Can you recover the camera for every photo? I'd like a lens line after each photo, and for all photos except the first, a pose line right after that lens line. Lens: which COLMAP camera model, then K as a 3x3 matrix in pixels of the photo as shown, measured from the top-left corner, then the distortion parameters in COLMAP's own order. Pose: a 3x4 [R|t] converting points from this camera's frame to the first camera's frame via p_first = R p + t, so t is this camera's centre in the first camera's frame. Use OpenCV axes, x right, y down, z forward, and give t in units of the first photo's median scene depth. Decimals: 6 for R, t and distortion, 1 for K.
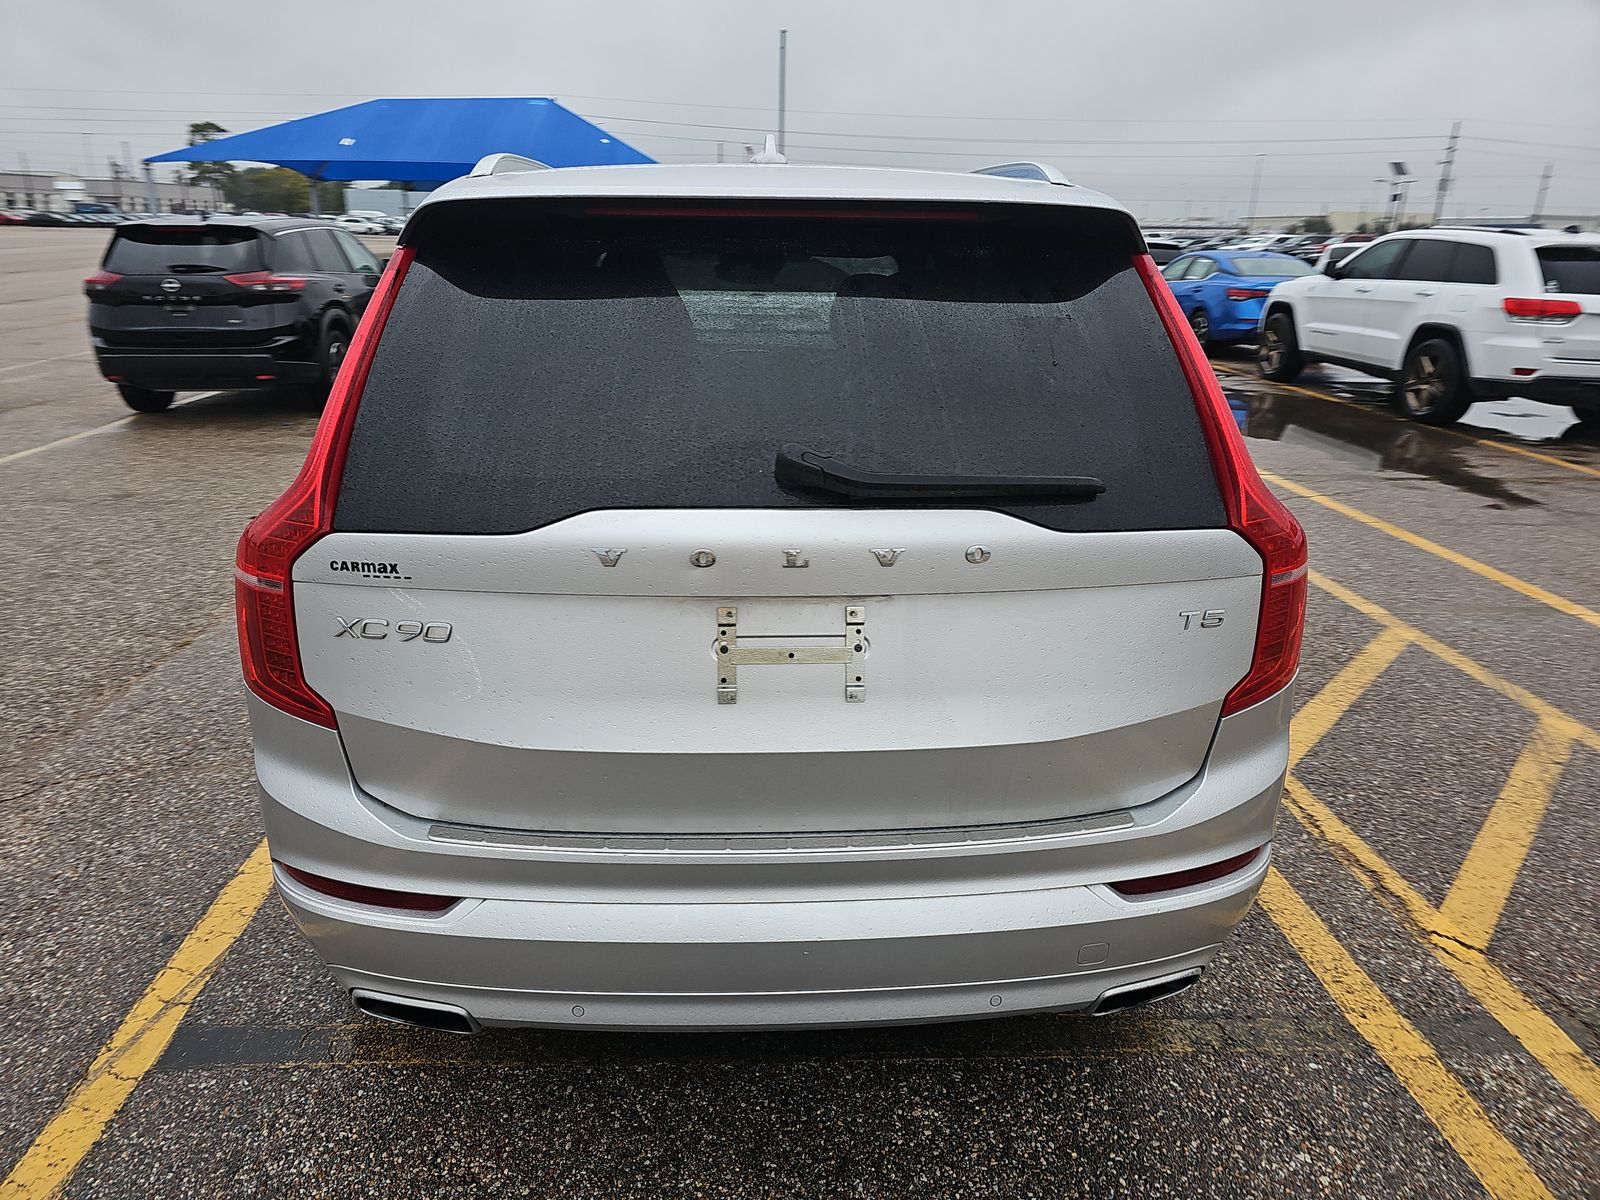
lens RADIAL K [[1082.8, 0, 800.0], [0, 1082.8, 600.0], [0, 0, 1]] dist [0.051102, -0.042605]
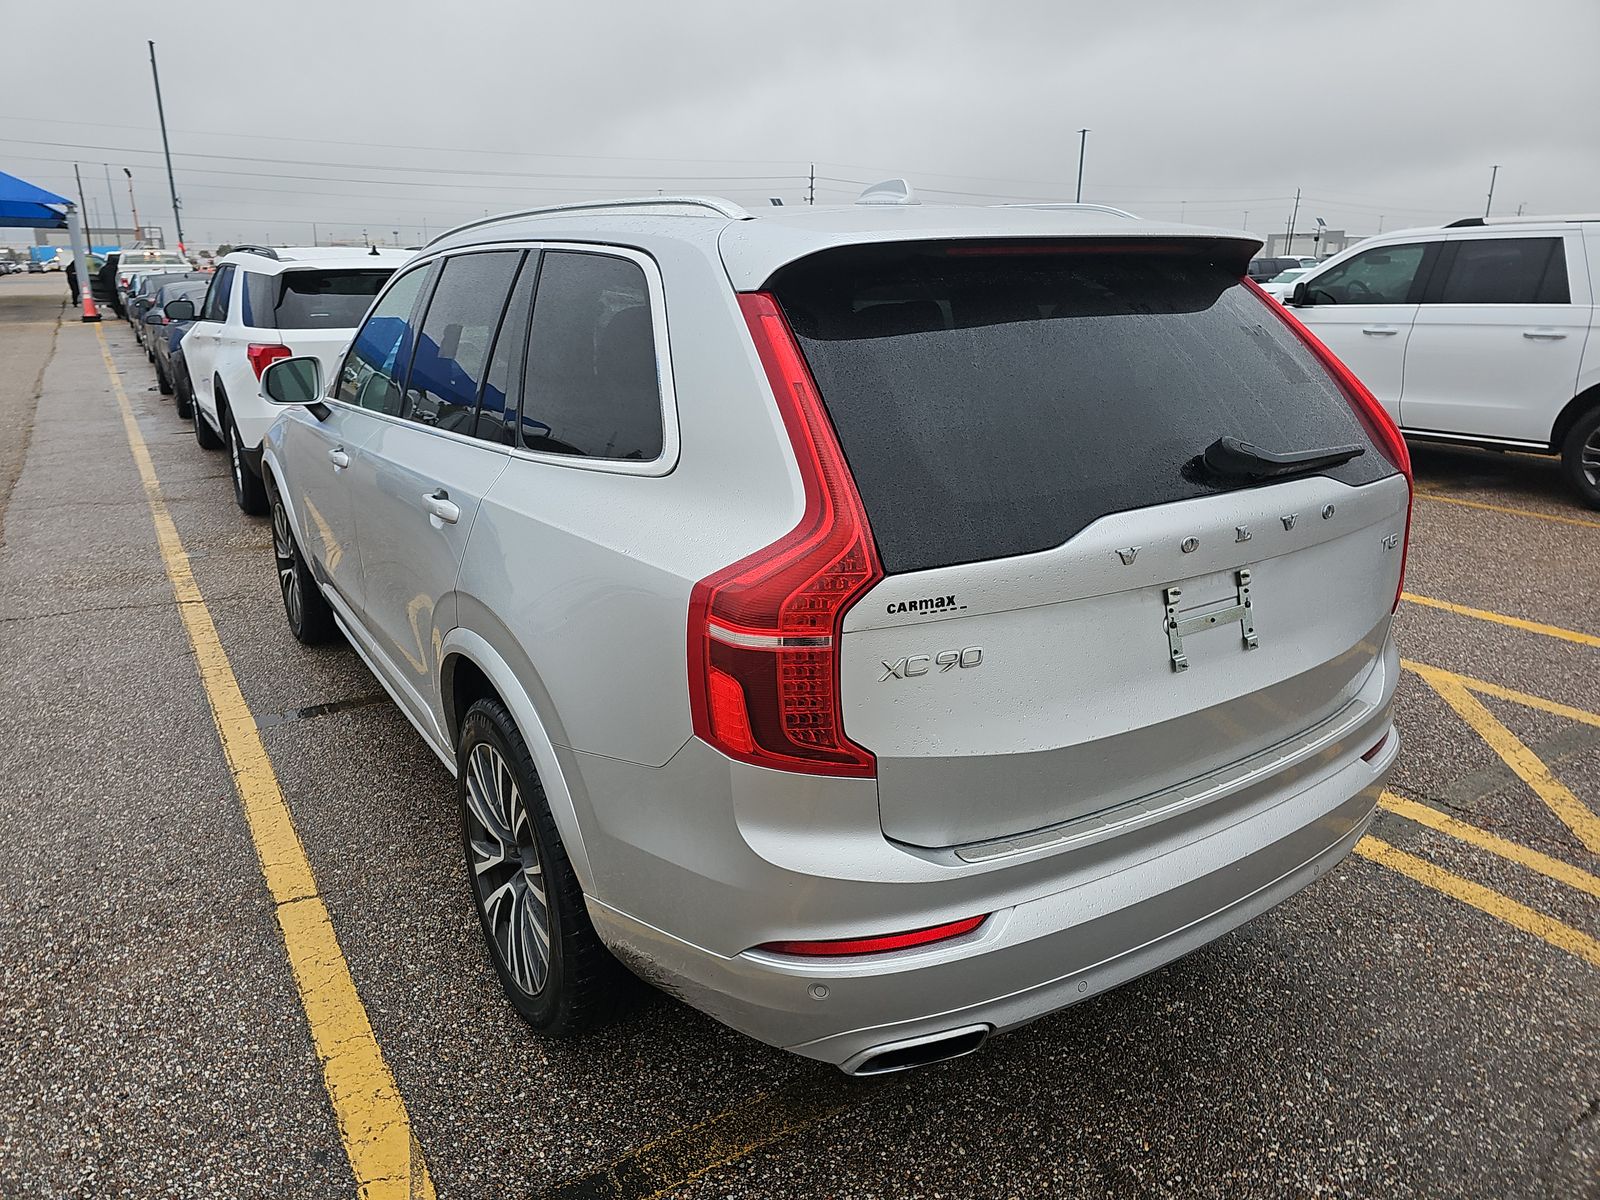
lens RADIAL K [[1074.9, 0, 808.4], [0, 1074.9, 585.9], [0, 0, 1]] dist [0.046708, -0.041376]
pose [[0.863256, -0.158753, 0.479152, -0.592906], [0.175035, 0.984502, 0.010837, -0.046953], [-0.473447, 0.074514, 0.877665, 0.109812]]
